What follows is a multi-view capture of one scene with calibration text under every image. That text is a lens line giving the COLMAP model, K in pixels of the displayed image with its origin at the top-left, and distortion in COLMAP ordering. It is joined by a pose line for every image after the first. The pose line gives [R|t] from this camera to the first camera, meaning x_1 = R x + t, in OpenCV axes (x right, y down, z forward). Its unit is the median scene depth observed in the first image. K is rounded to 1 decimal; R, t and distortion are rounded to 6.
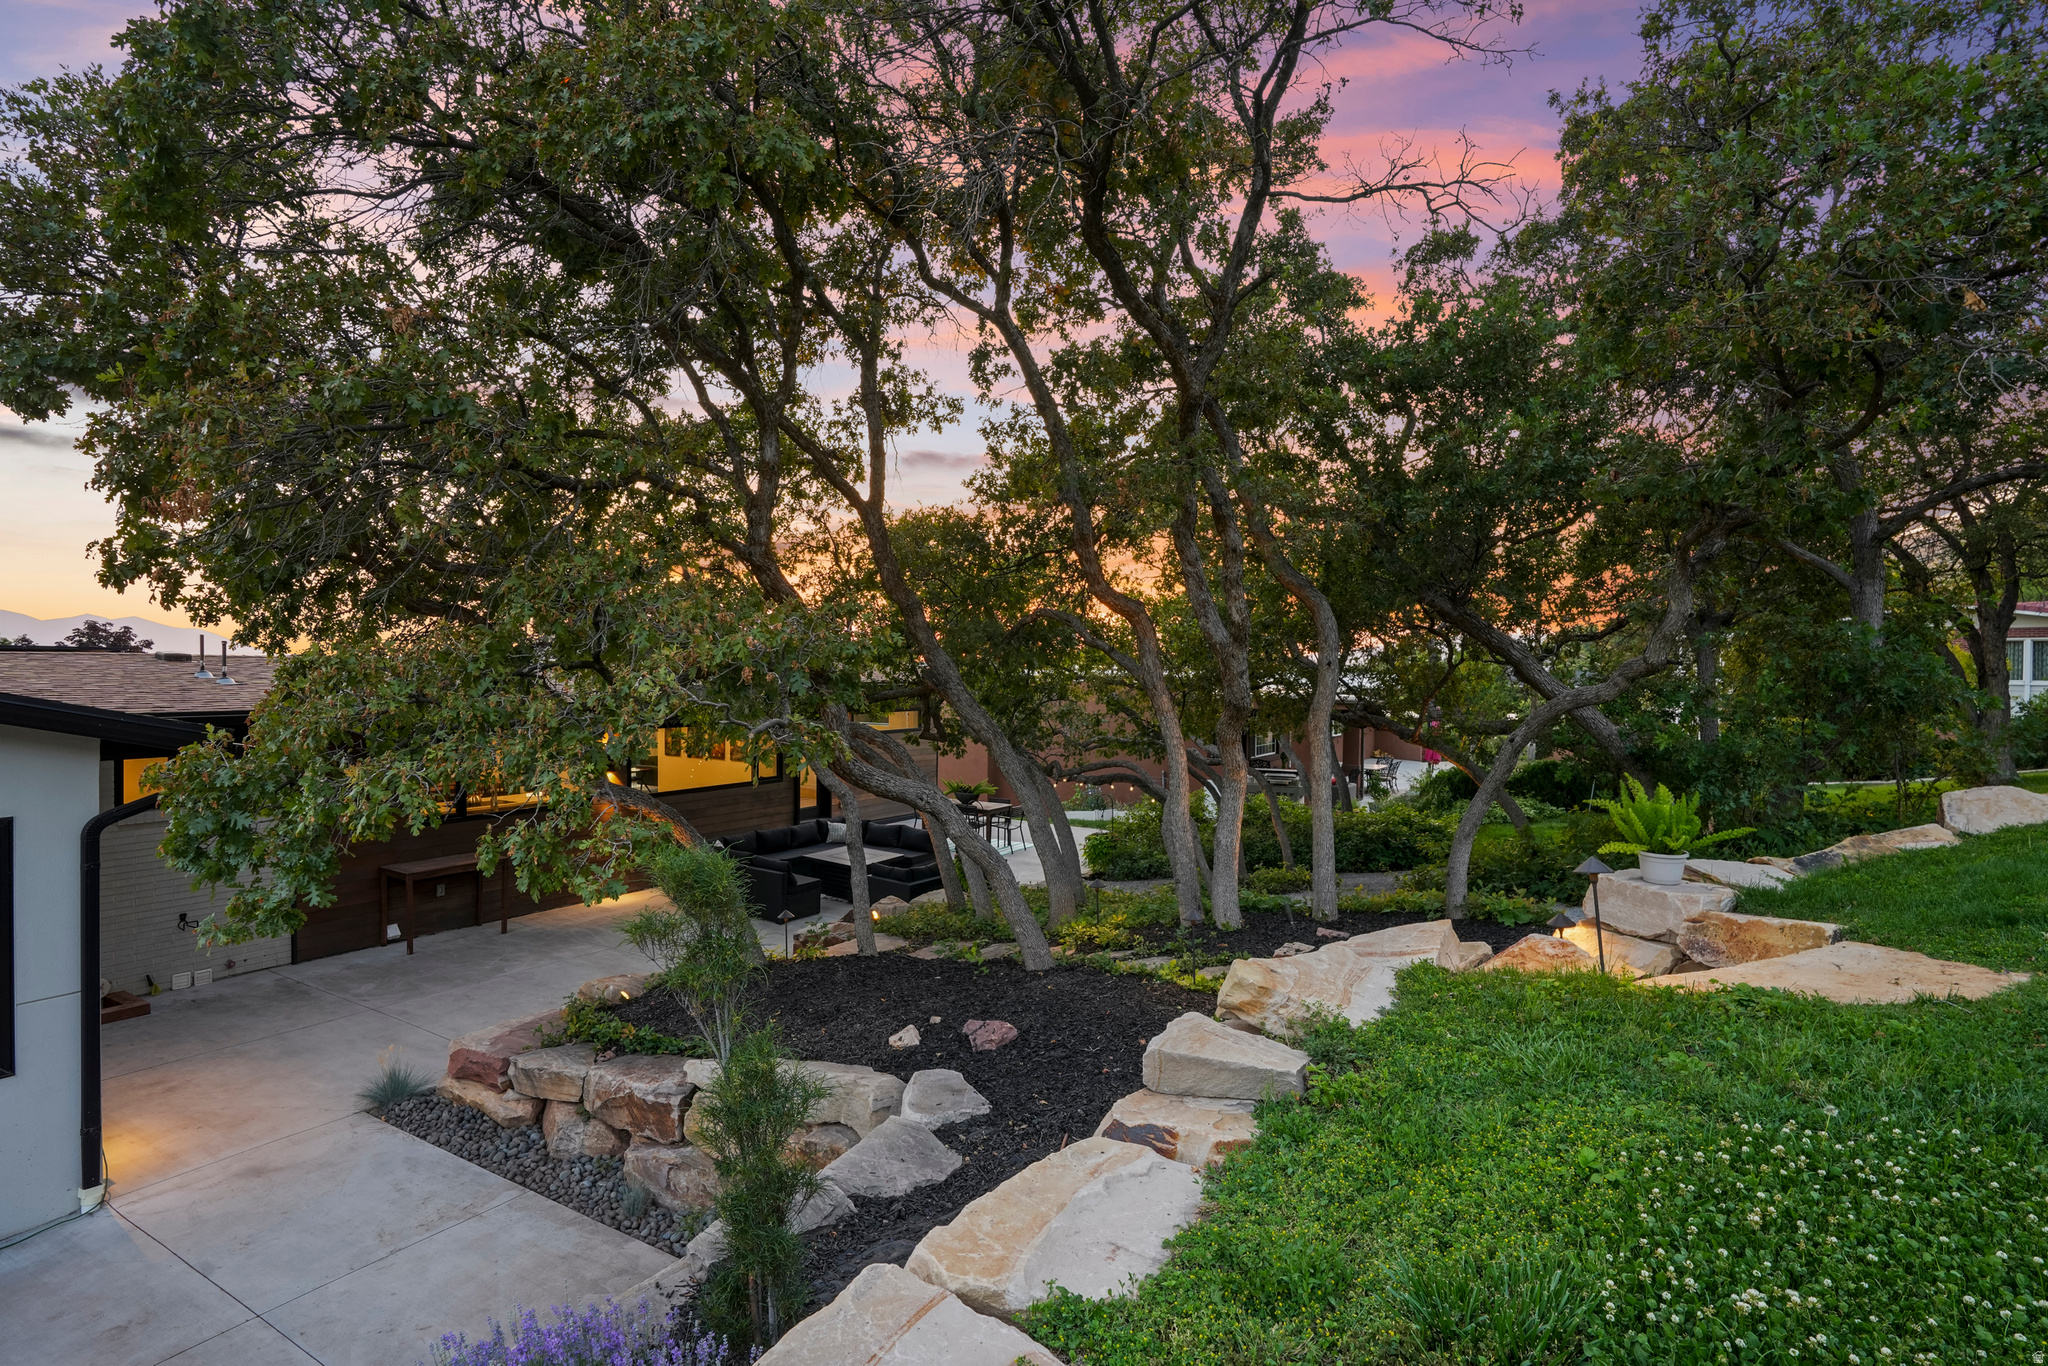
lens RADIAL K [[1039.5, 0, 1010.1], [0, 1039.5, 696.9], [0, 0, 1]] dist [-0.029689, 0.013504]
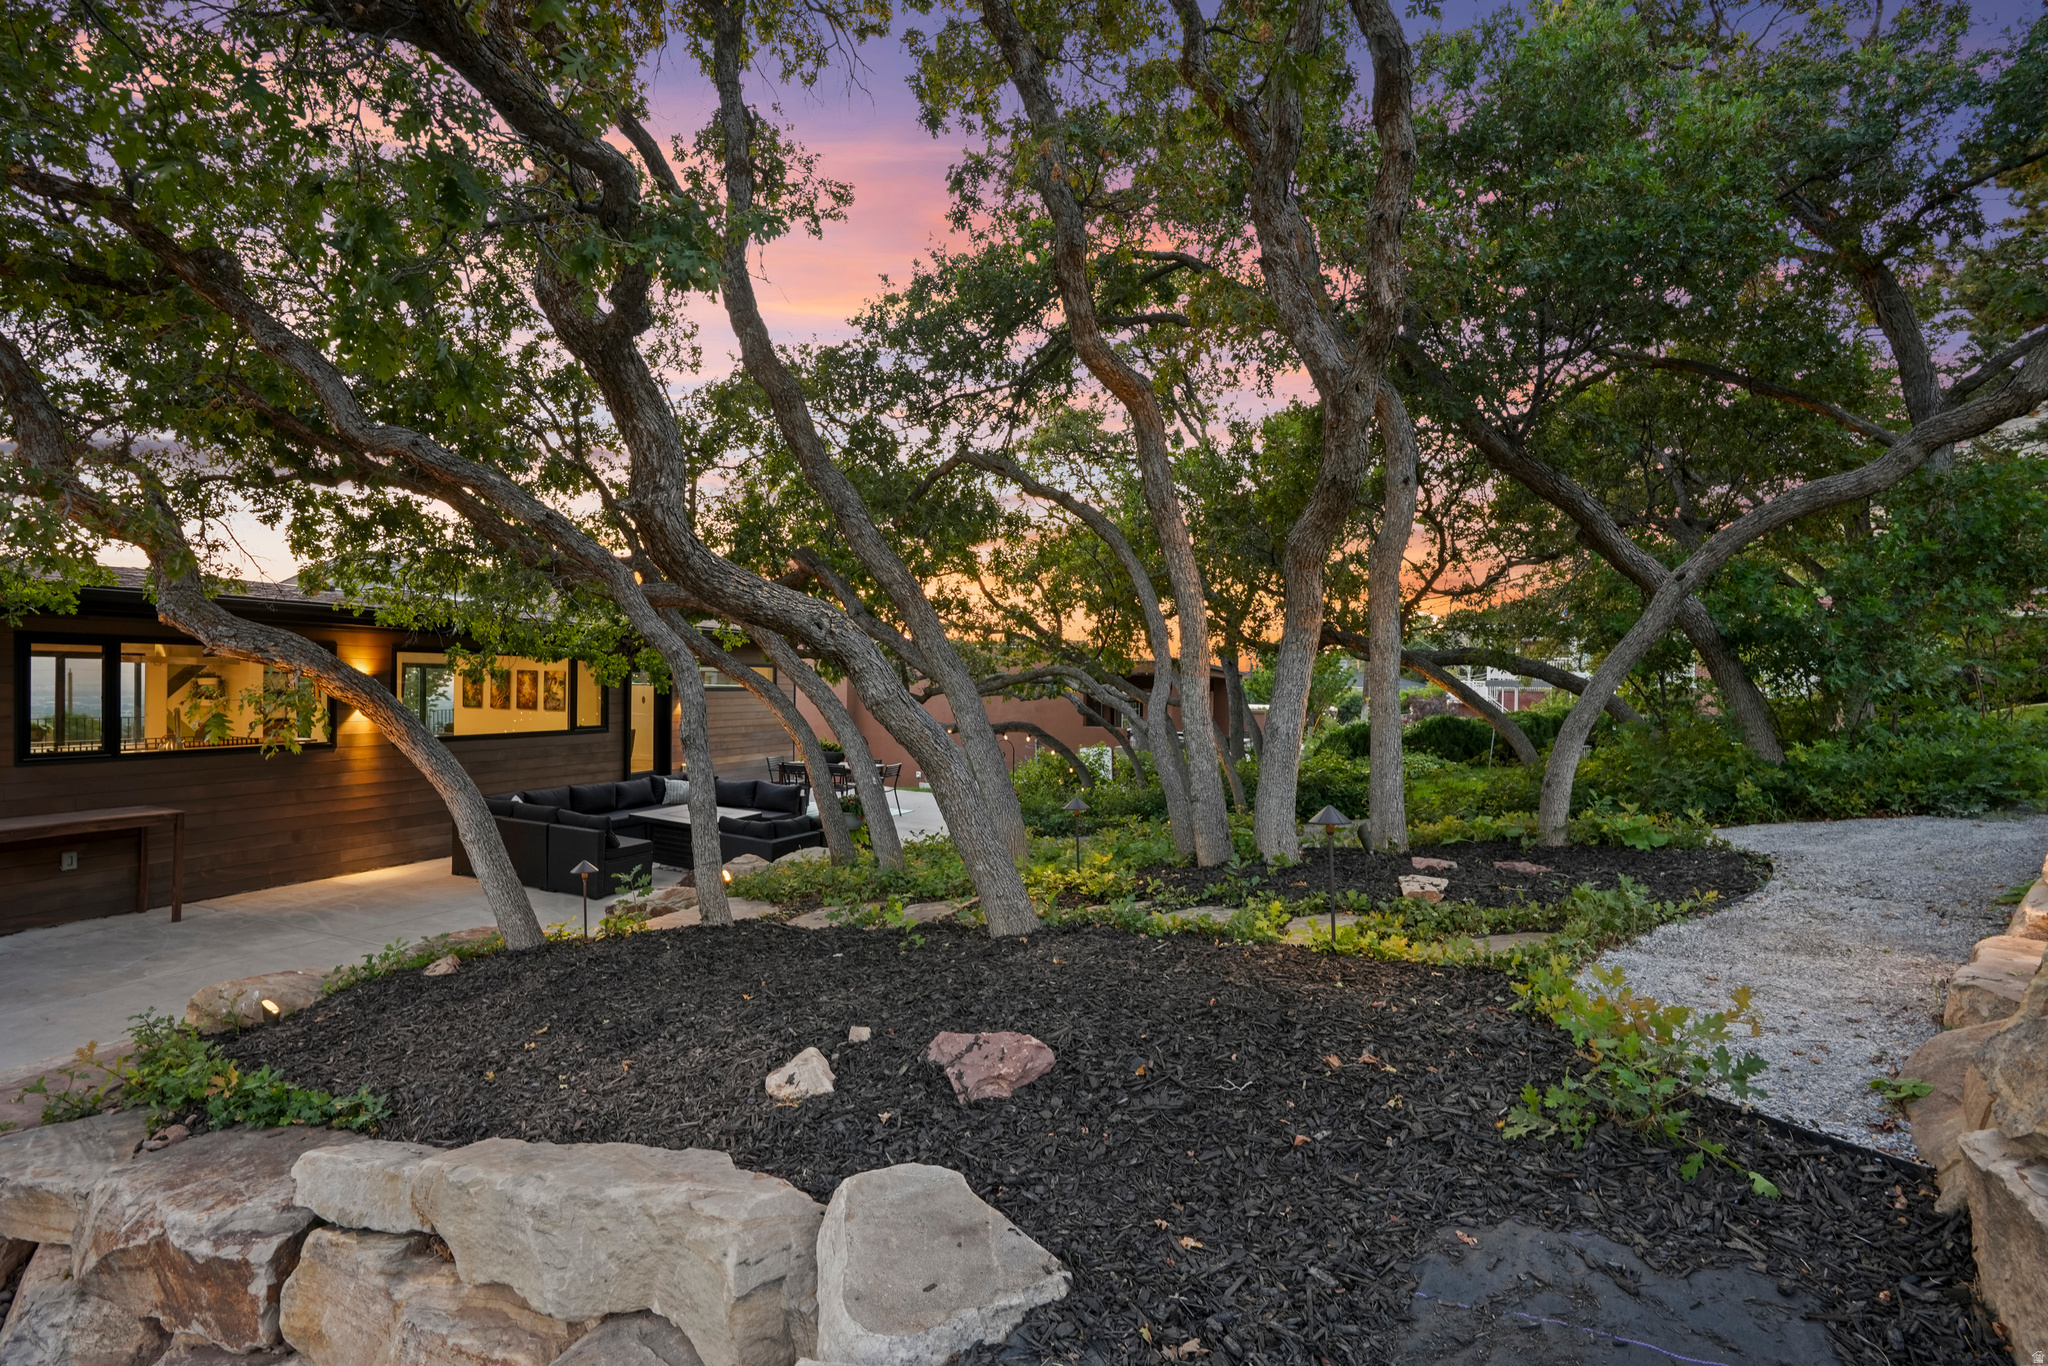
lens RADIAL K [[960.9, 0, 1004.5], [0, 960.9, 687.0], [0, 0, 1]] dist [-0.035857, 0.010160]
pose [[0.987511, 0.004263, 0.157489, -0.068430], [-0.001189, 0.999807, -0.019608, 0.138305], [-0.157542, 0.019175, 0.987326, 0.478294]]
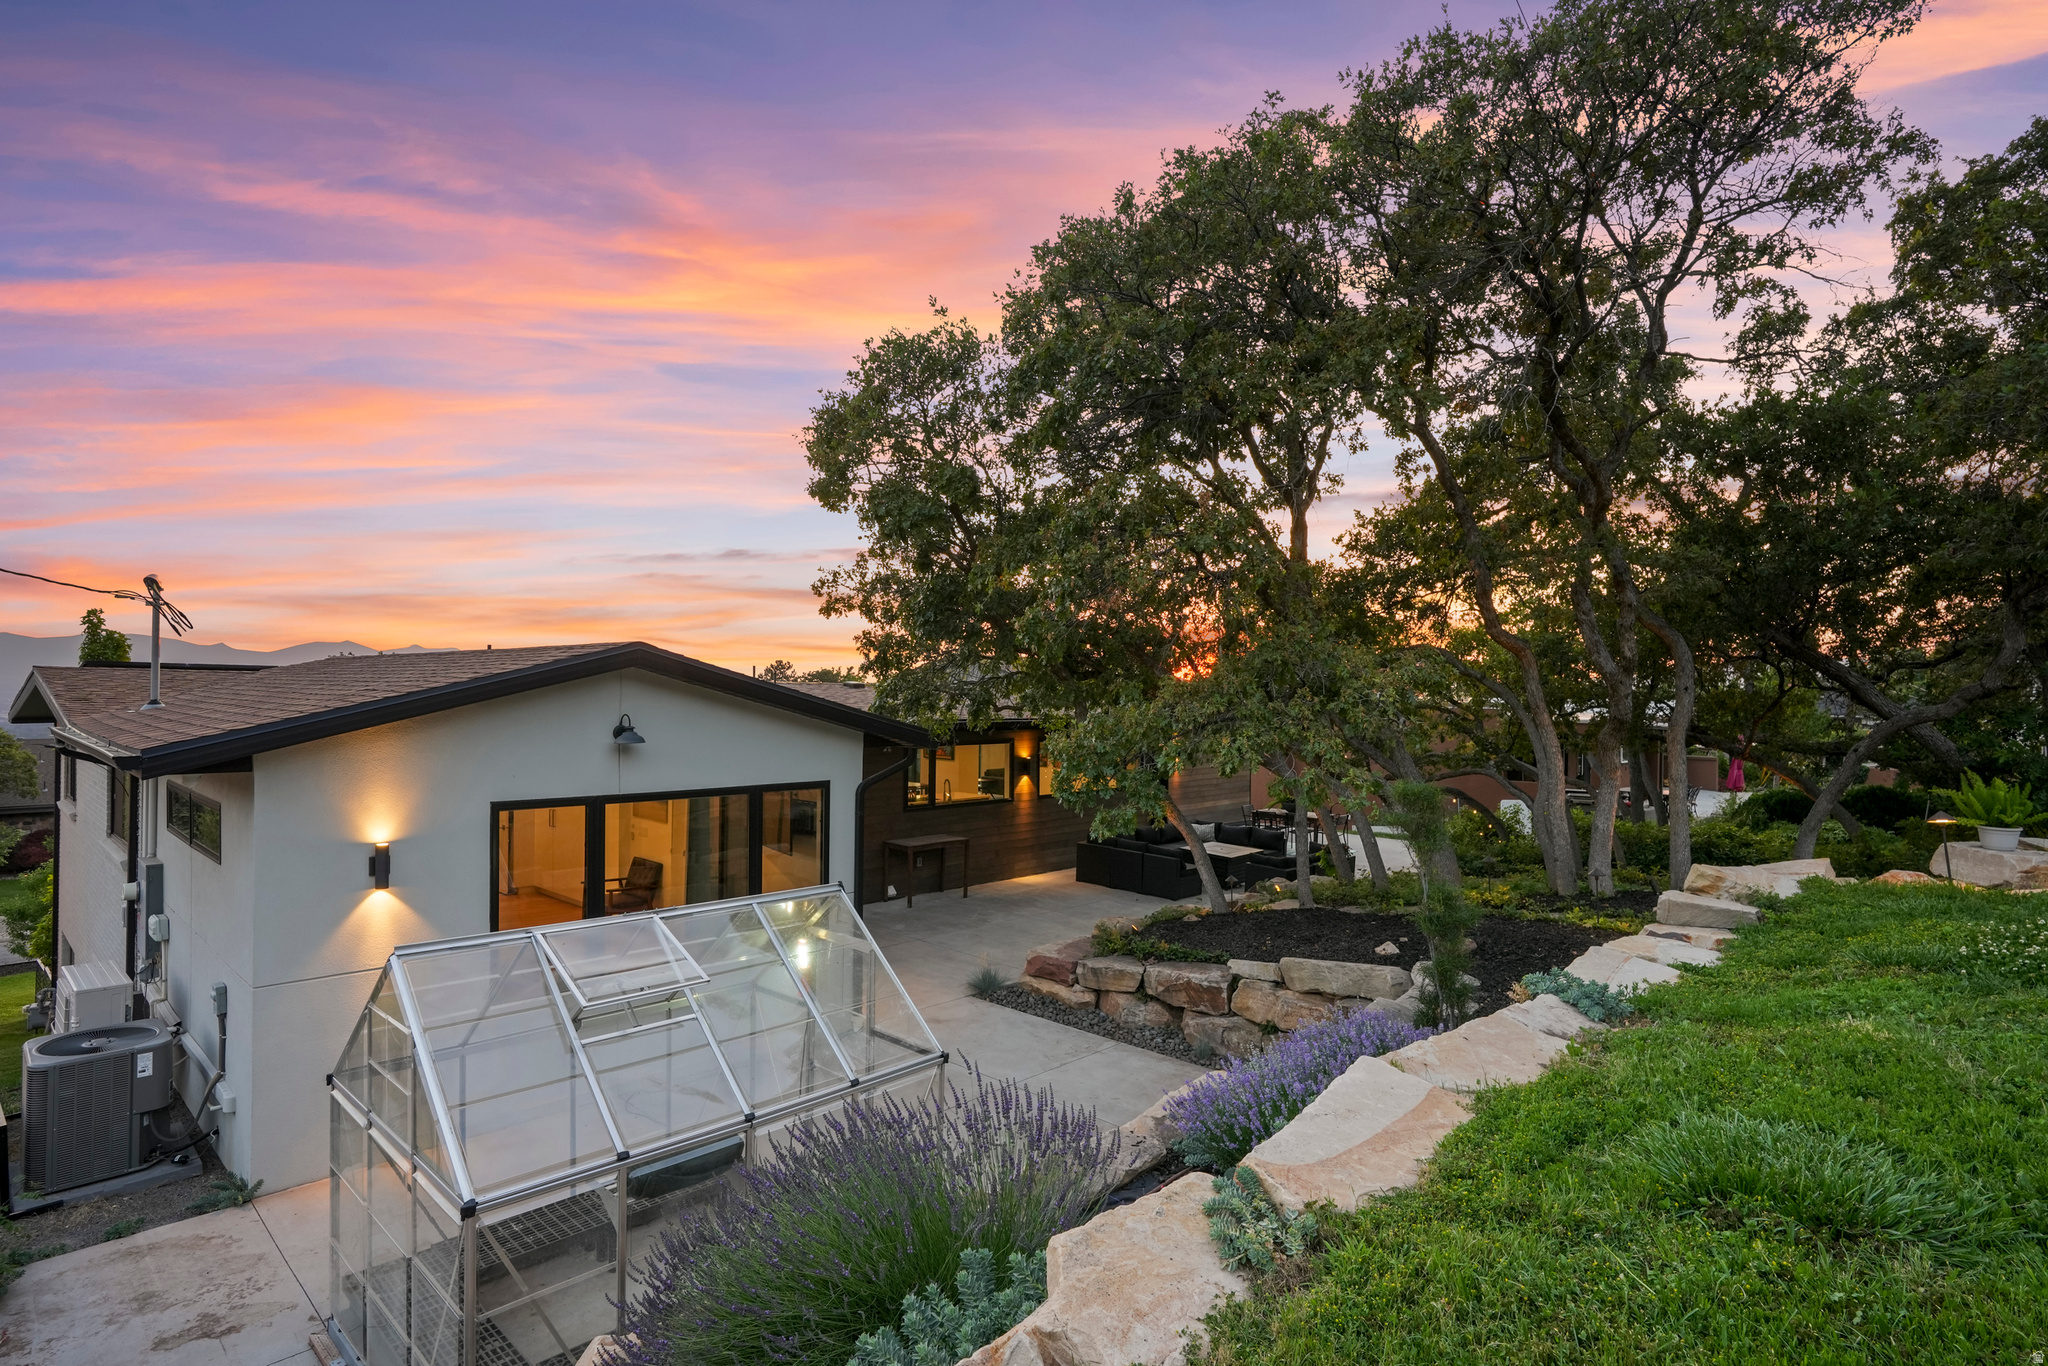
lens RADIAL K [[1039.5, 0, 1019.7], [0, 1039.5, 698.4], [0, 0, 1]] dist [-0.029689, 0.013504]
pose [[0.979031, 0.002109, -0.203701, -0.265088], [-0.007010, 0.999703, -0.023342, 0.016626], [0.203591, 0.024280, 0.978755, -0.437781]]
